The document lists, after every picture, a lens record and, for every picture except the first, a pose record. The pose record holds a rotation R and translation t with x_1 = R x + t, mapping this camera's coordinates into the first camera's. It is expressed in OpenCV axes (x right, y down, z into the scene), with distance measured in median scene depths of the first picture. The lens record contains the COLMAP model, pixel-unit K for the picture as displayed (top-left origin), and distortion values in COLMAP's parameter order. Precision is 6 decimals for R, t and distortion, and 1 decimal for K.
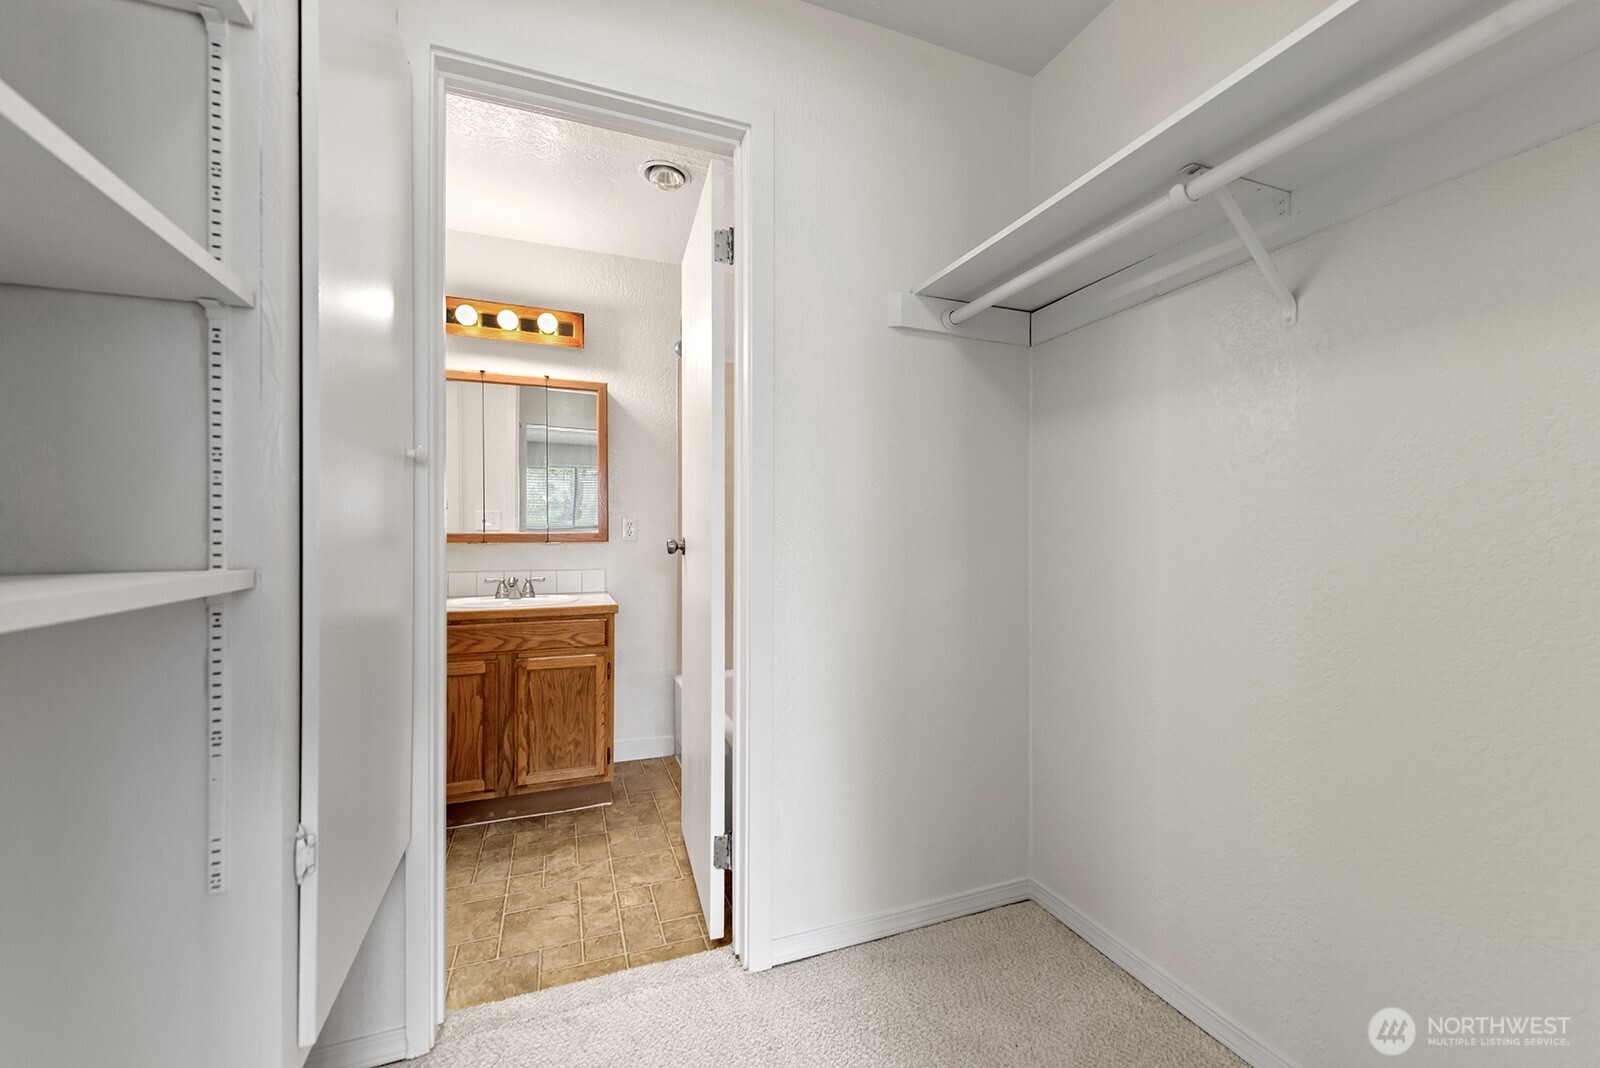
lens RADIAL K [[627.4, 0, 793.4], [0, 627.4, 541.6], [0, 0, 1]] dist [0.010314, -0.002102]
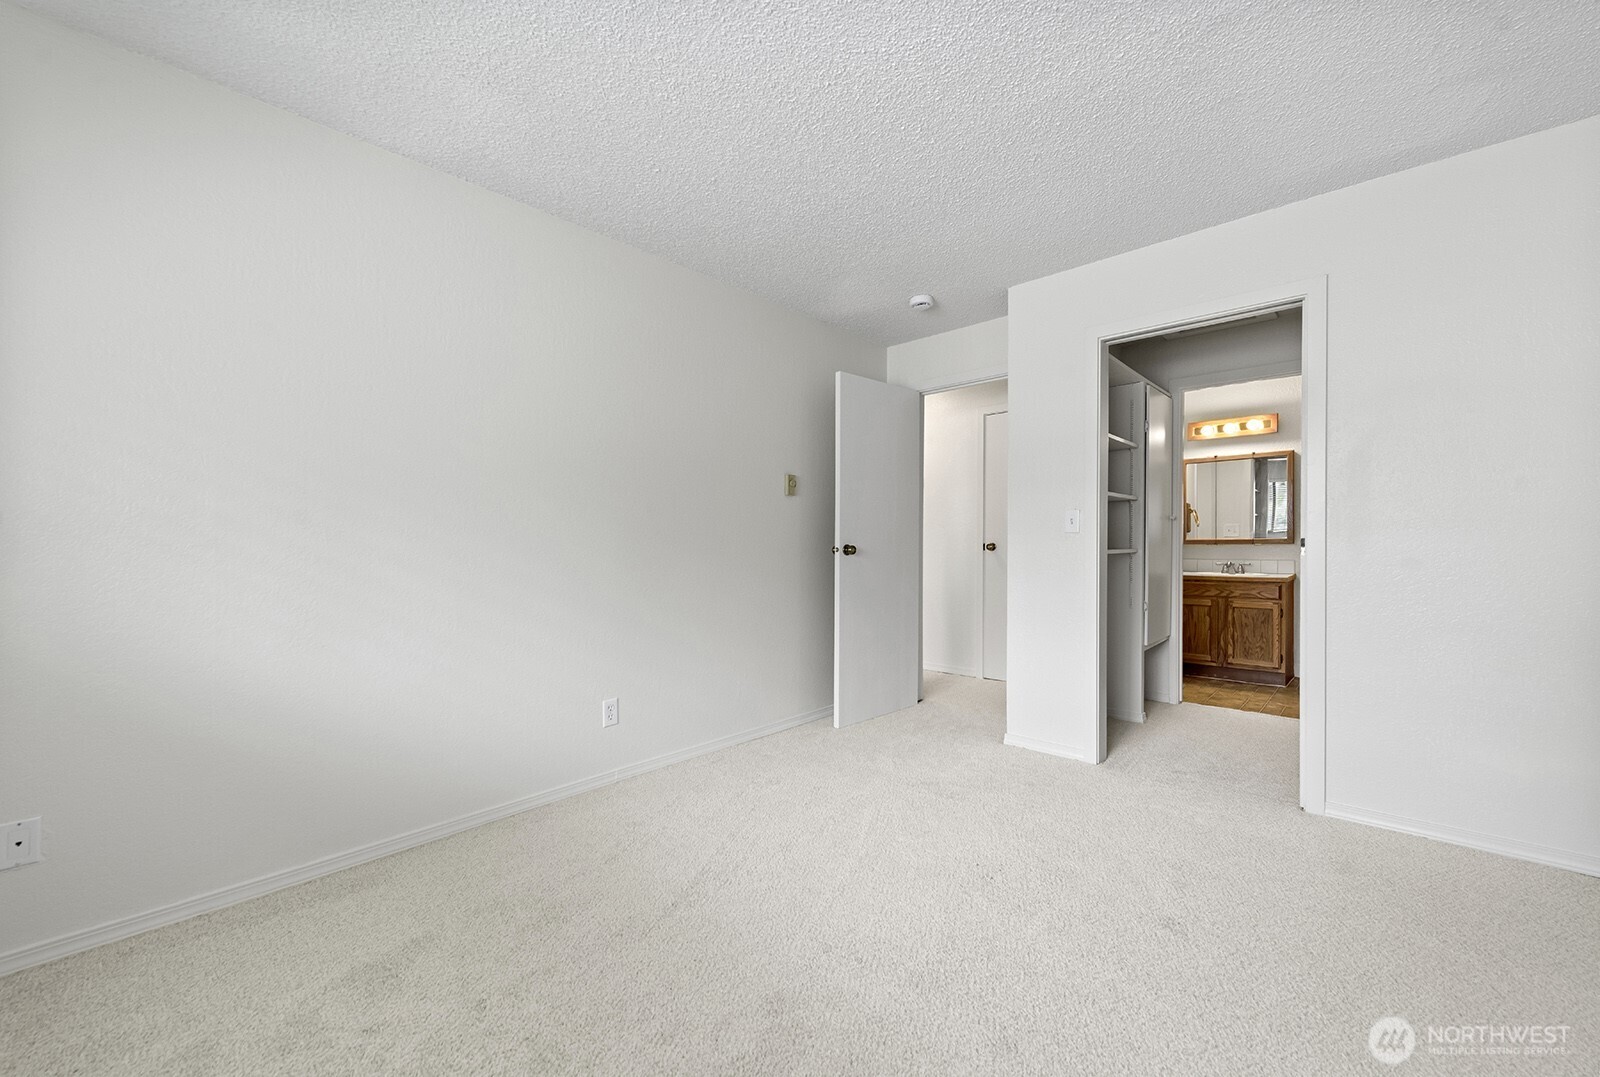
lens RADIAL K [[627.4, 0, 800.6], [0, 627.4, 545.4], [0, 0, 1]] dist [0.010314, -0.002102]
pose [[0.440794, 0.005129, -0.897594, 0.780432], [-0.004093, 0.999985, 0.003704, 0.004260], [0.897599, 0.002041, 0.440808, -1.141721]]
